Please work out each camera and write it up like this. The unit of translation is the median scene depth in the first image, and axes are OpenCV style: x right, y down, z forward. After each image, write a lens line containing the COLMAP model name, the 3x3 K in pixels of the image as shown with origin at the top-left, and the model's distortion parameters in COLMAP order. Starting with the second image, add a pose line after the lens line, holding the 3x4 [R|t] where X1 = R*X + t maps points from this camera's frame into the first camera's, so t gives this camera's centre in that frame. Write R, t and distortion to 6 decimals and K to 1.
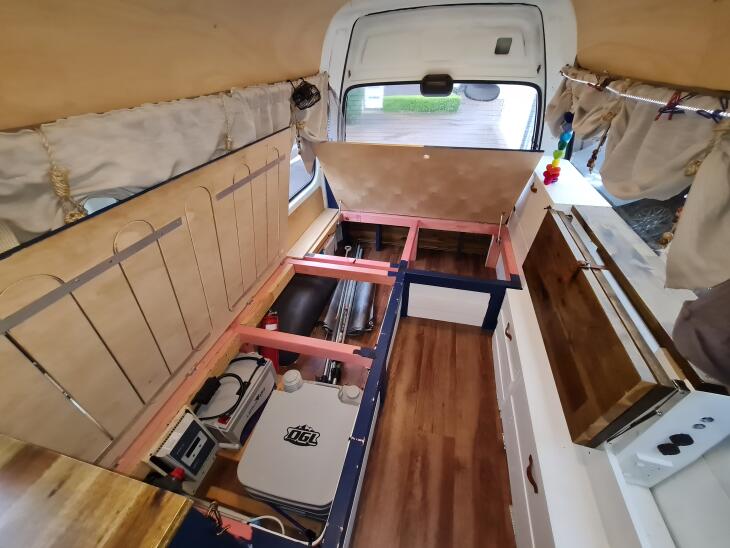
lens RADIAL K [[286.6, 0, 365.0], [0, 286.6, 274.0], [0, 0, 1]] dist [0.002143, 0.000218]
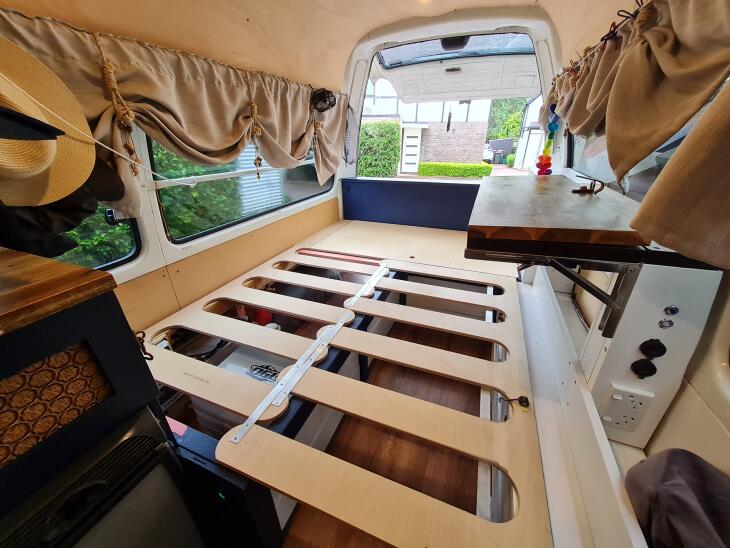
lens RADIAL K [[286.6, 0, 365.0], [0, 286.6, 274.0], [0, 0, 1]] dist [0.002143, 0.000218]
pose [[0.990024, 0.076880, -0.118077, 0.155924], [-0.099714, 0.974369, -0.201646, 0.296135], [0.099548, 0.211409, 0.972315, 0.011866]]
